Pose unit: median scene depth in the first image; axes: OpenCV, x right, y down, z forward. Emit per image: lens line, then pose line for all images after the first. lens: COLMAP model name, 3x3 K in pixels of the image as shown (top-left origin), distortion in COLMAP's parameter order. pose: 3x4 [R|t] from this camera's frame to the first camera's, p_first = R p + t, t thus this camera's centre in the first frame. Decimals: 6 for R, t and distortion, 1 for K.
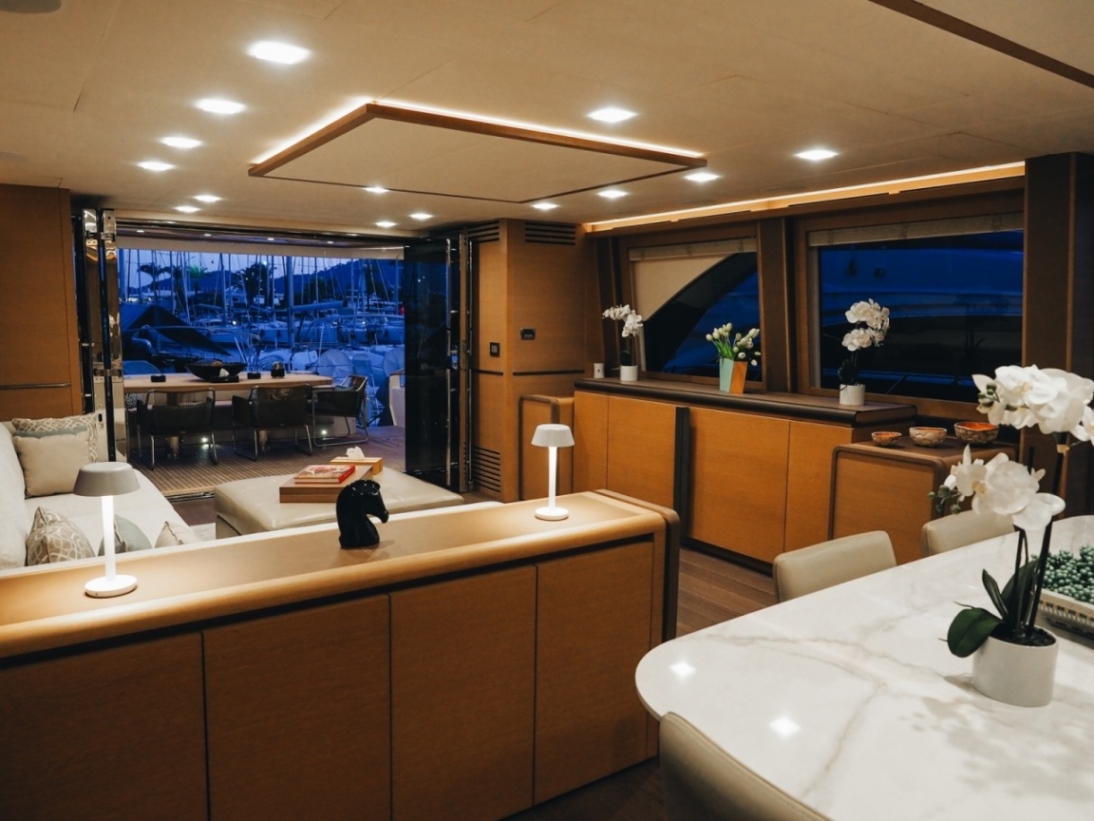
lens RADIAL K [[804.6, 0, 547.0], [0, 804.6, 410.5], [0, 0, 1]] dist [0.002625, -0.001909]
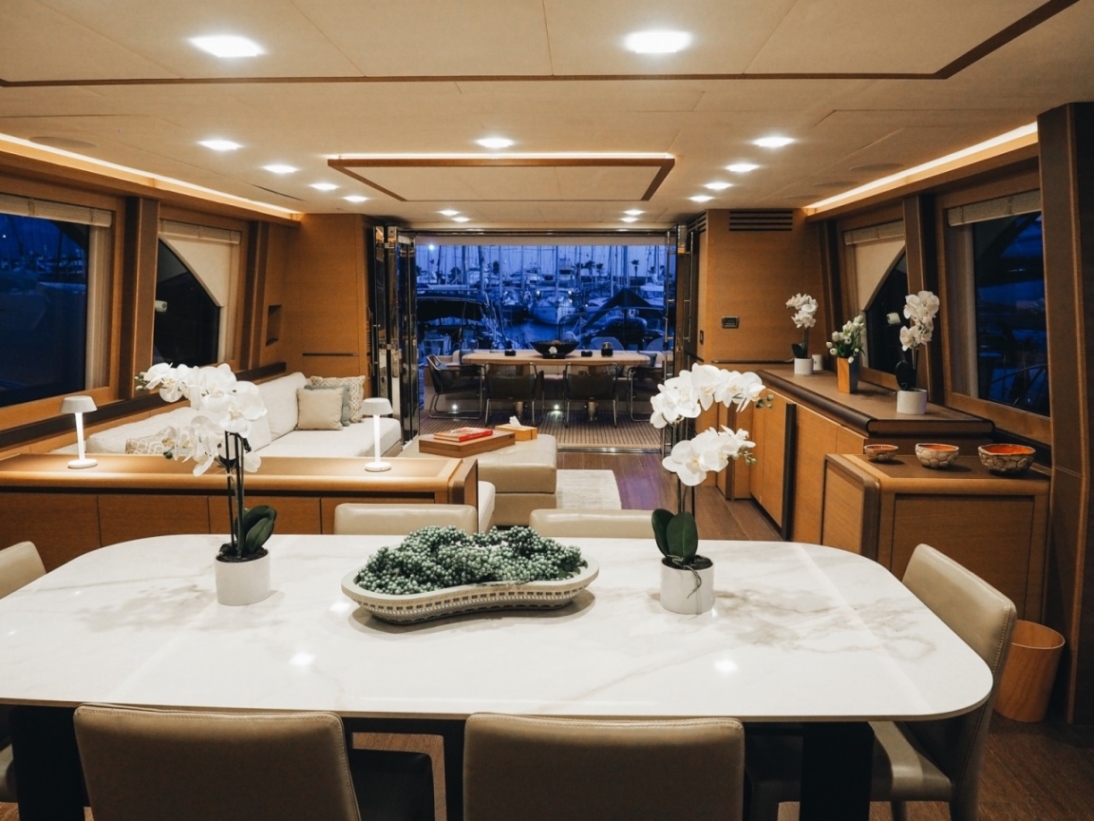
lens RADIAL K [[824.1, 0, 547.0], [0, 824.1, 410.5], [0, 0, 1]] dist [-0.032067, -0.001288]
pose [[0.807809, 0.079876, -0.584007, 0.423458], [-0.067173, 0.996796, 0.043419, -0.015845], [0.585605, 0.004156, 0.810586, 0.038159]]
